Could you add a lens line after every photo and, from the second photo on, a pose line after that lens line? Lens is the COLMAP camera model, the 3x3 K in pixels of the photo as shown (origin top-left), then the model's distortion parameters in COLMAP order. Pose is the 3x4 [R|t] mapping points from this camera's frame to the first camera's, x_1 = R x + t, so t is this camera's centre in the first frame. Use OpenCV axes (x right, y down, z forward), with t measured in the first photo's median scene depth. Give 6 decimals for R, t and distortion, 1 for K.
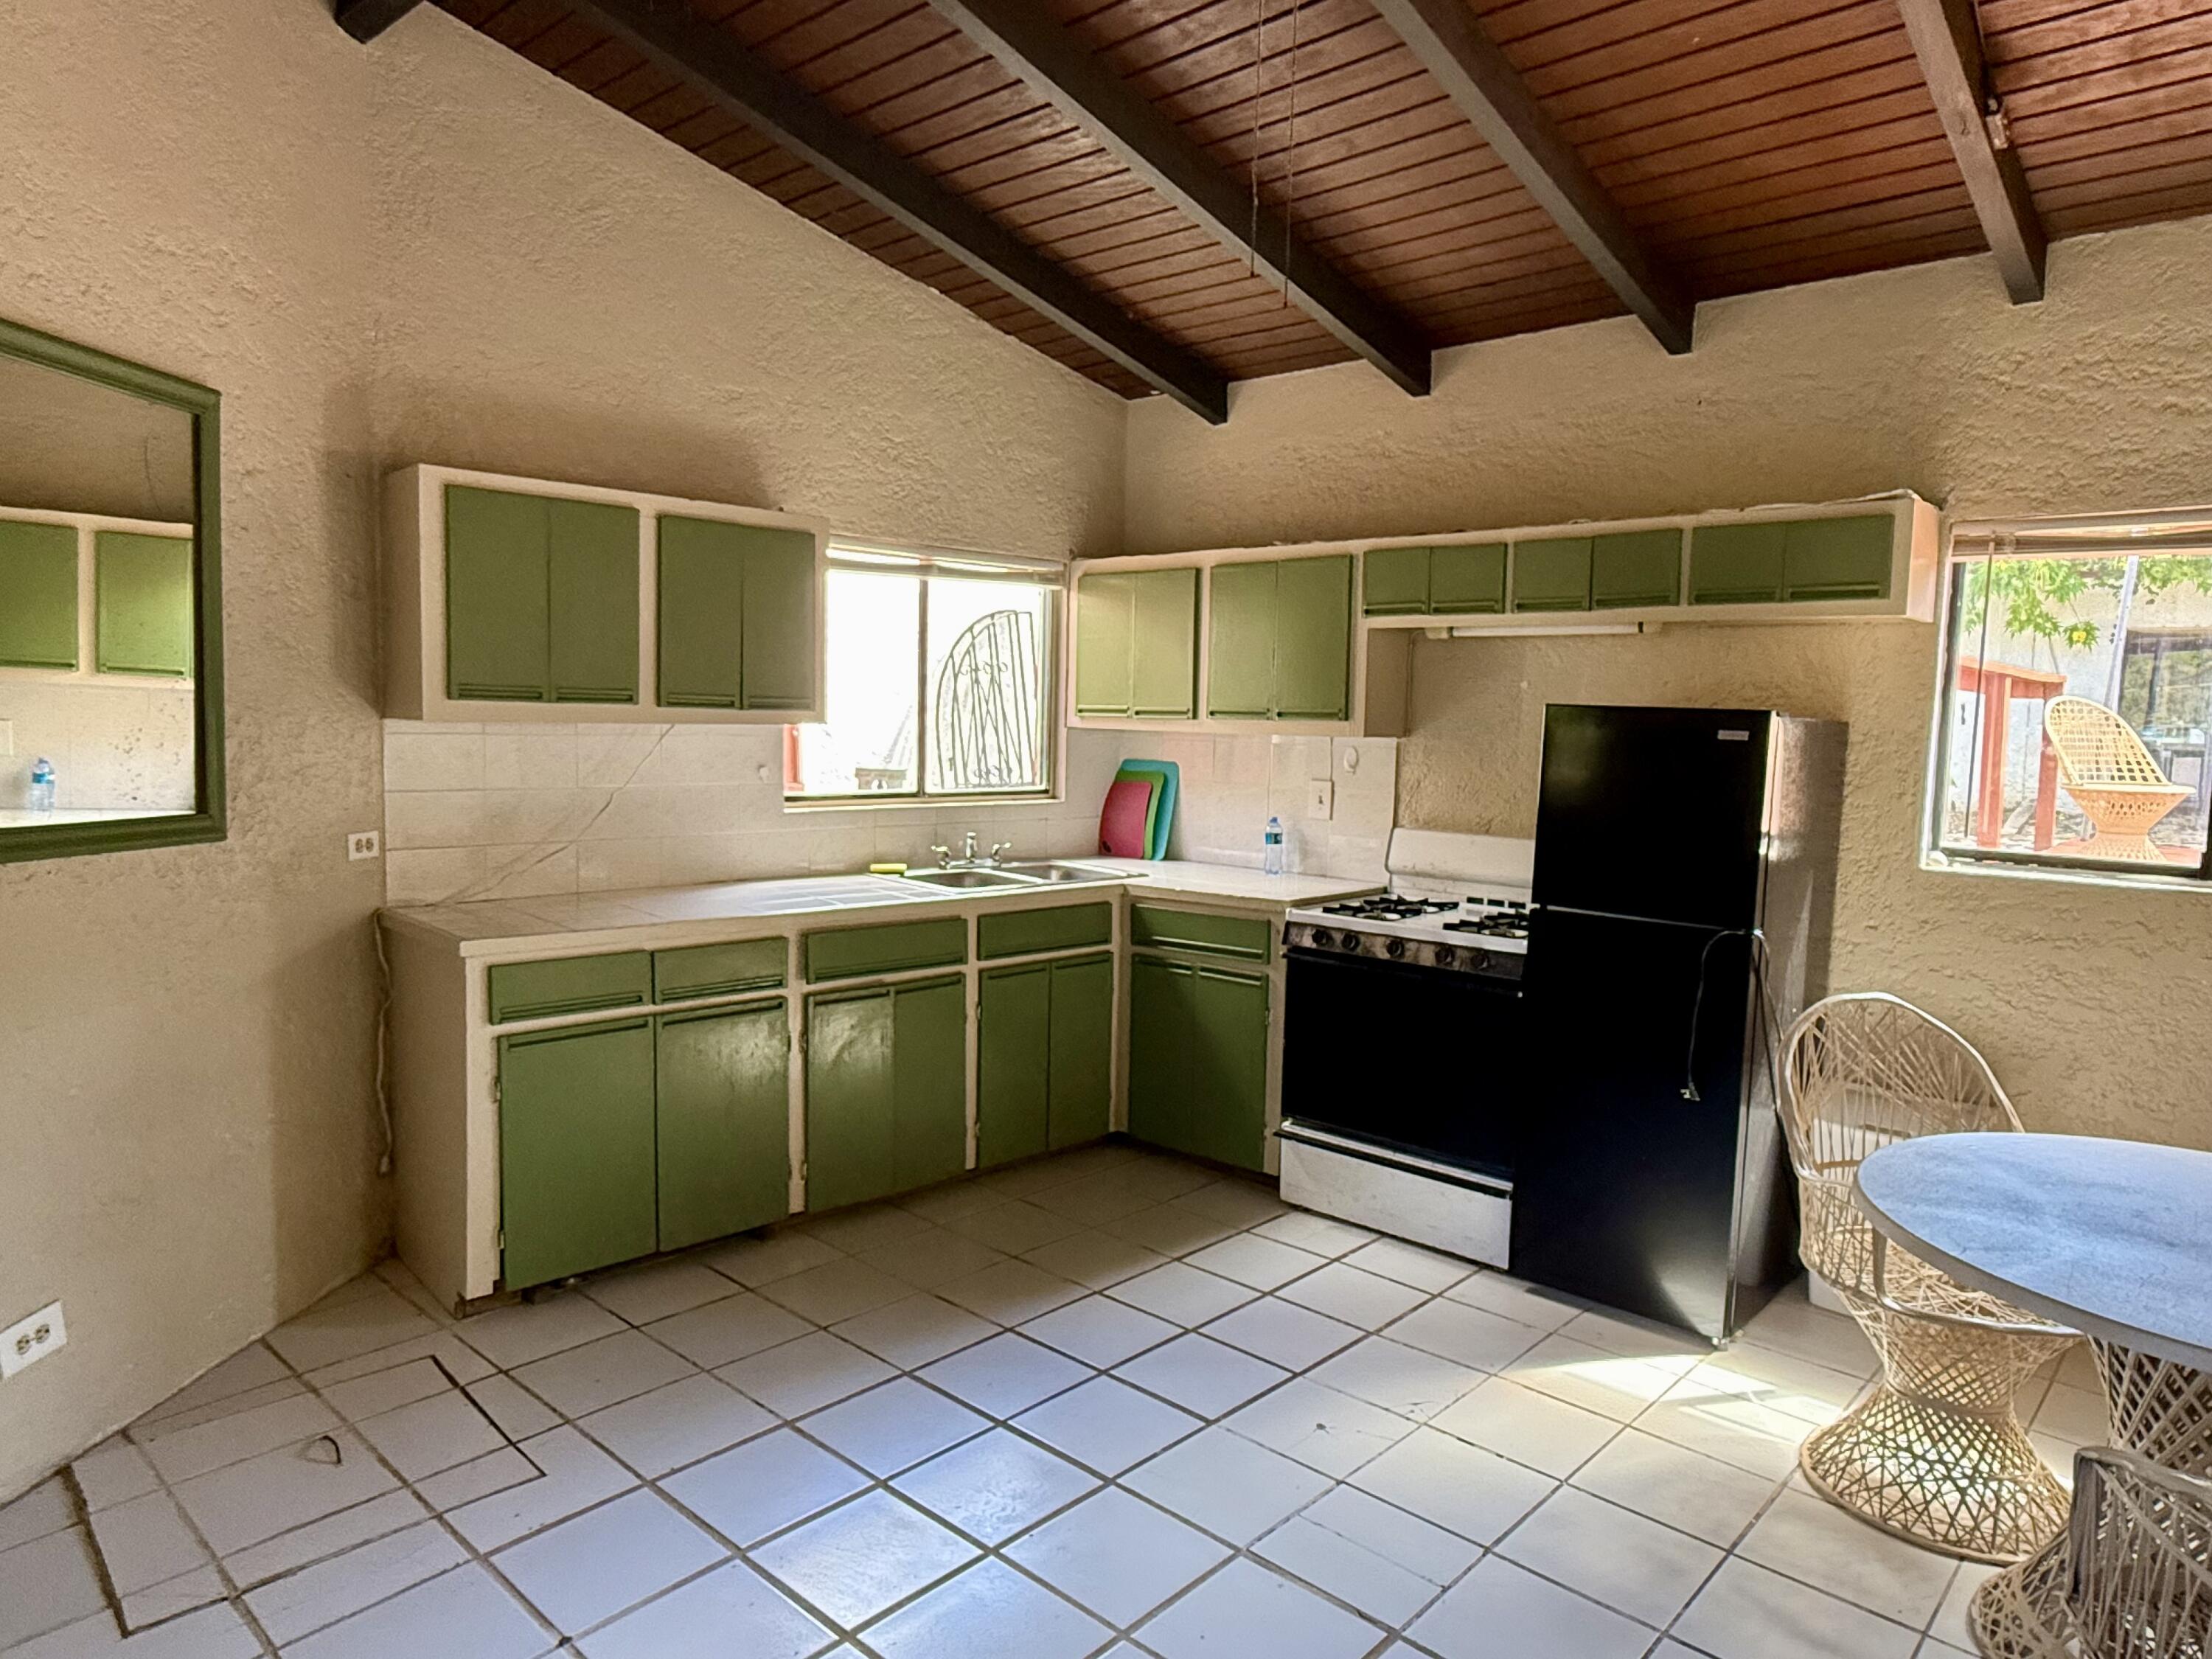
lens RADIAL K [[1375.4, 0, 1113.4], [0, 1375.4, 837.3], [0, 0, 1]] dist [0.005071, 0.000137]
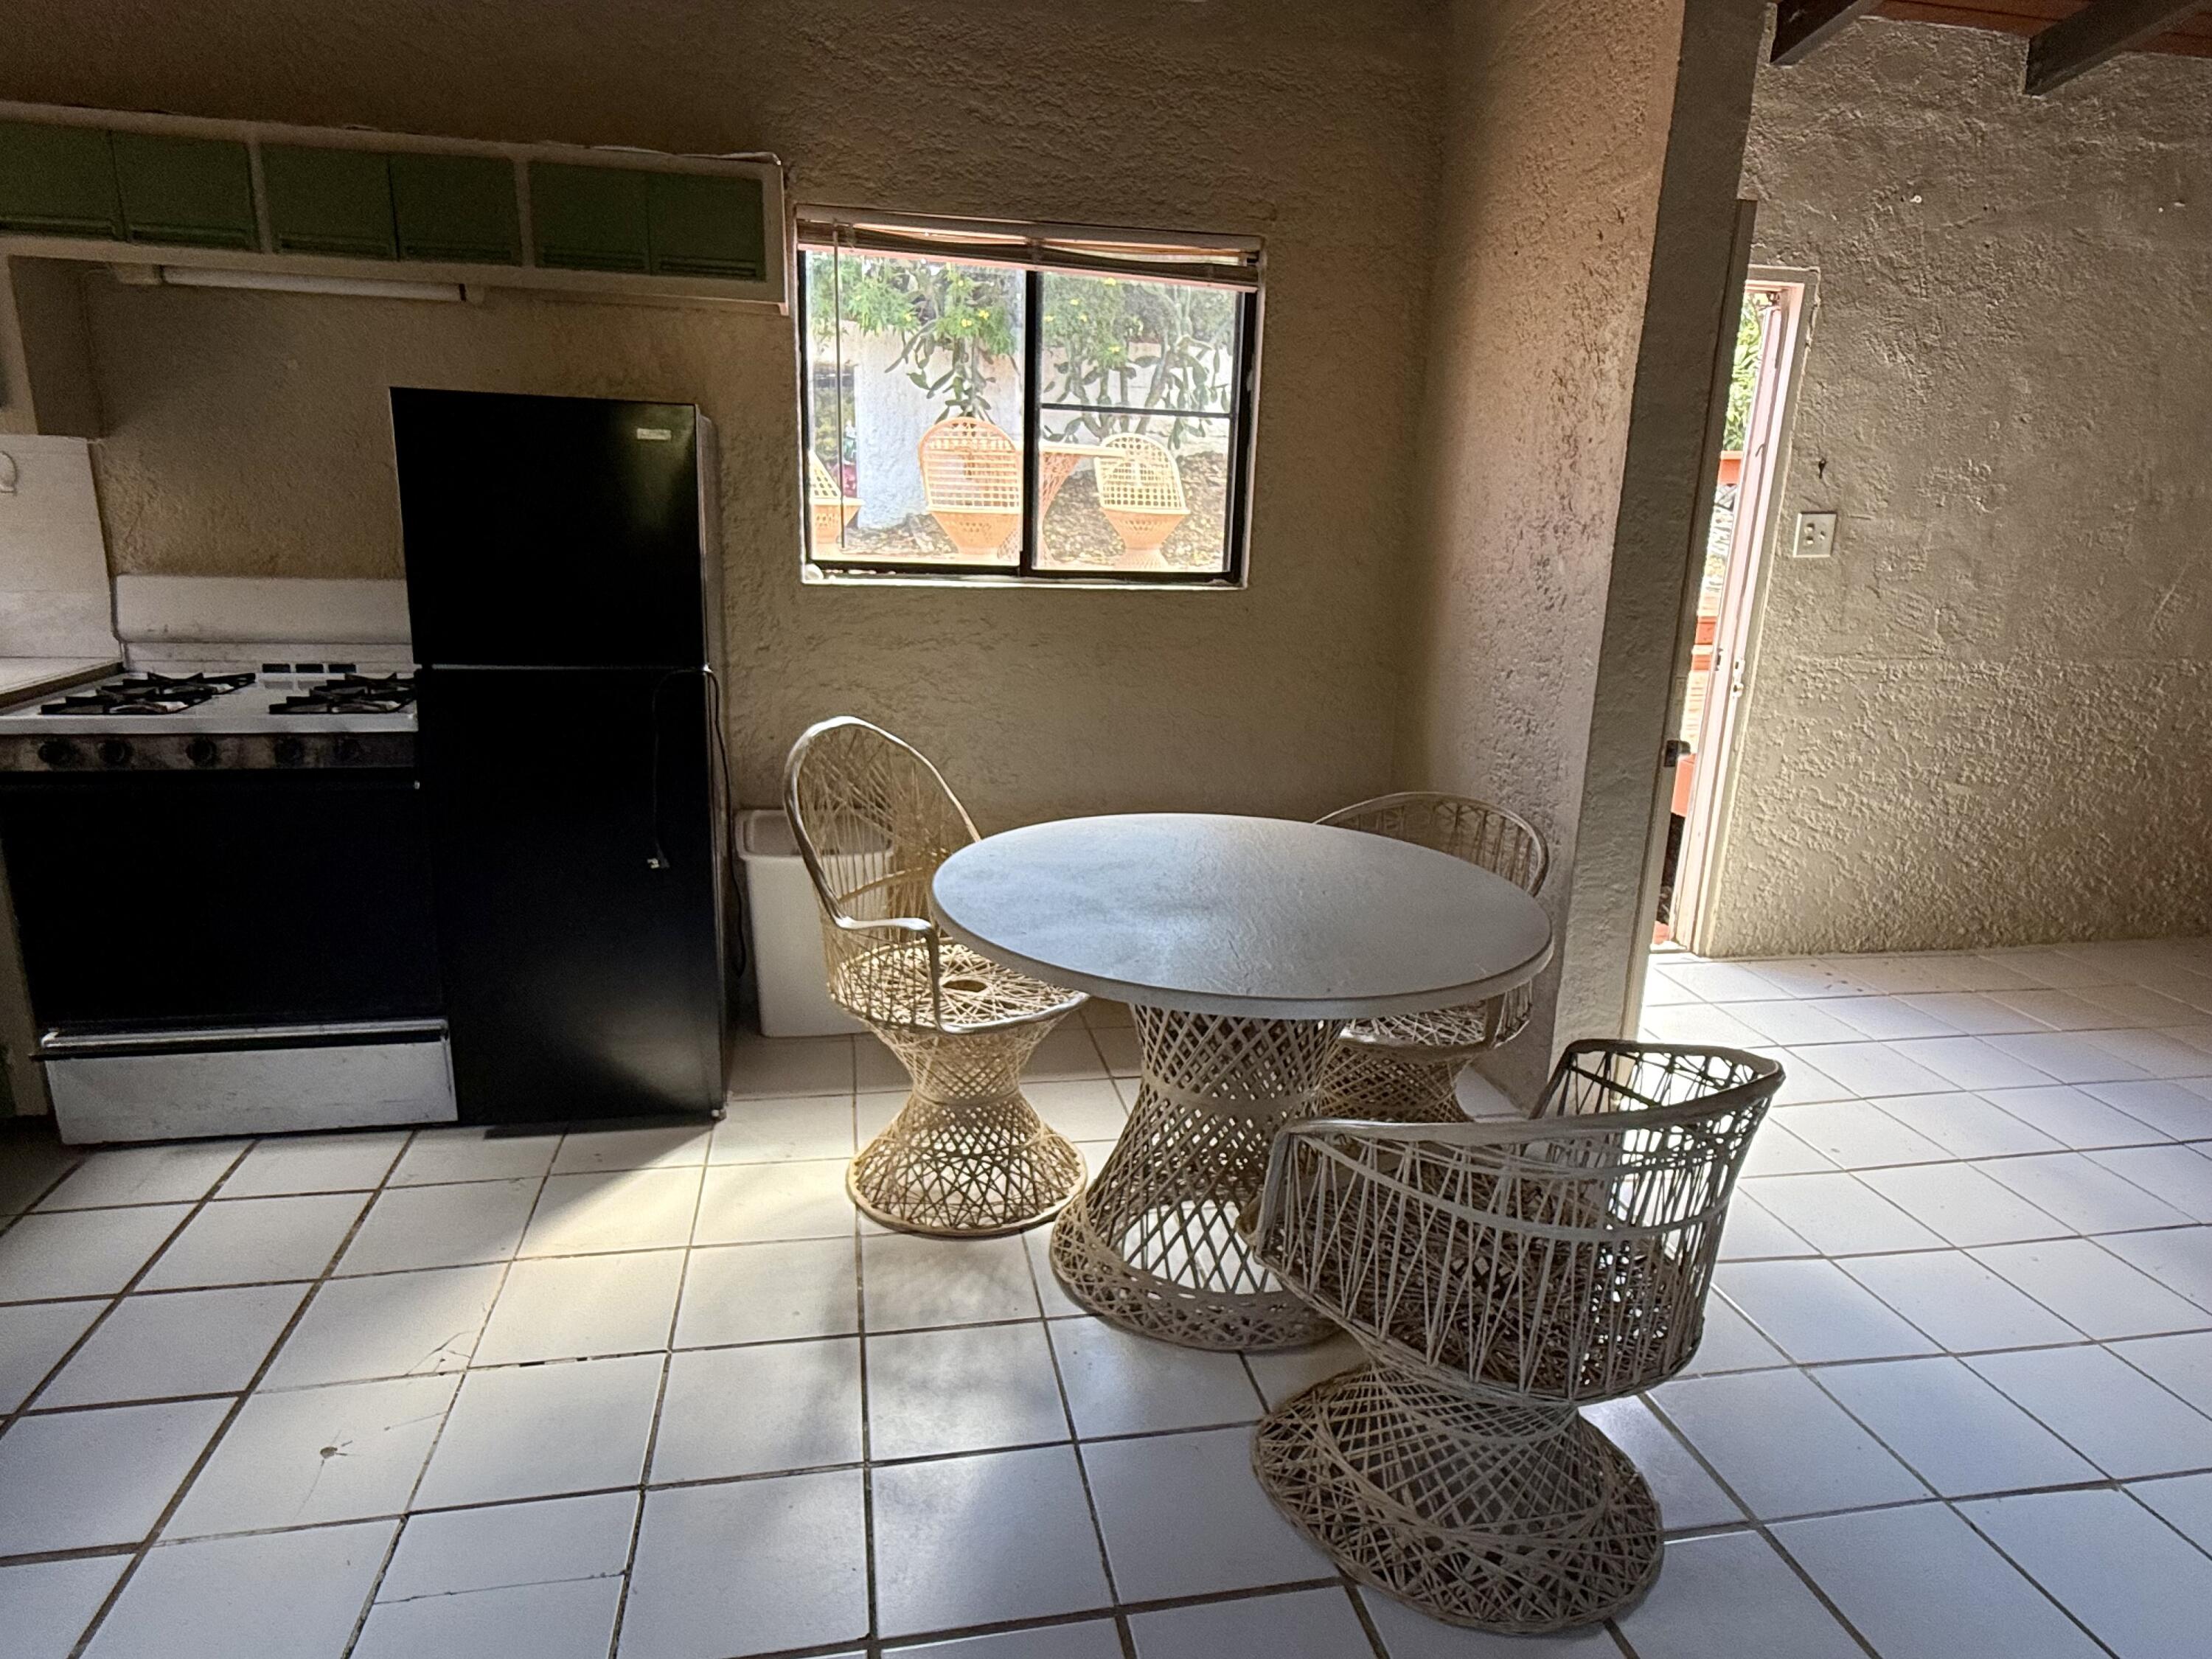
lens RADIAL K [[1320.1, 0, 1109.4], [0, 1320.1, 844.4], [0, 0, 1]] dist [-0.002419, 0.001931]
pose [[0.589469, -0.219596, 0.777370, -0.054664], [0.053937, 0.970893, 0.233364, -0.004078], [-0.805988, -0.095632, 0.584155, 0.258176]]
